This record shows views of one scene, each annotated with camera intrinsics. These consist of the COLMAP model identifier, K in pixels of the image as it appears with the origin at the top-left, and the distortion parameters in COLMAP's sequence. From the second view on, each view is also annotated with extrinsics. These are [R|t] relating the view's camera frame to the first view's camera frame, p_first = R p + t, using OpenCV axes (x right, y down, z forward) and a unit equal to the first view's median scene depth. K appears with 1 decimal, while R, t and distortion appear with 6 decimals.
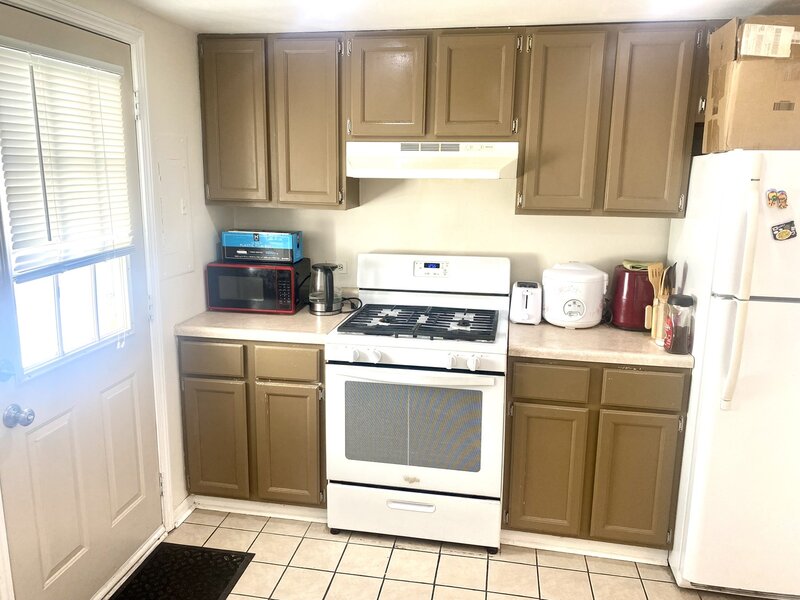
lens RADIAL K [[612.5, 0, 398.7], [0, 612.5, 297.6], [0, 0, 1]] dist [0.033393, -0.041935]
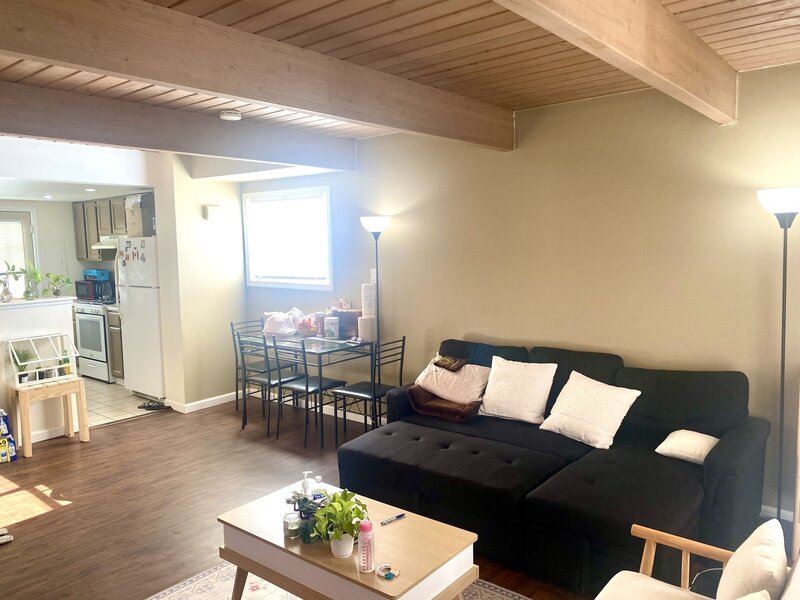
lens RADIAL K [[612.5, 0, 396.7], [0, 612.5, 298.9], [0, 0, 1]] dist [0.033393, -0.041935]
pose [[0.874066, 0.012133, -0.485655, 2.686150], [-0.063146, 0.994045, -0.088813, 0.211145], [0.481686, 0.108295, 0.869627, -0.826941]]
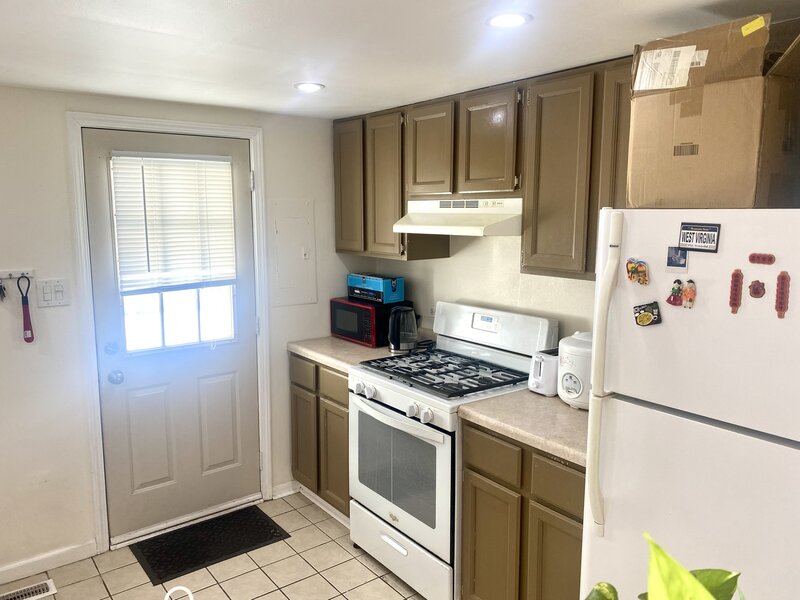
lens RADIAL K [[612.5, 0, 383.6], [0, 612.5, 294.2], [0, 0, 1]] dist [0.033393, -0.041935]
pose [[0.733842, 0.080588, -0.674523, 0.707070], [-0.129923, 0.991259, -0.022918, -0.057360], [0.666780, 0.104454, 0.737898, 0.177008]]
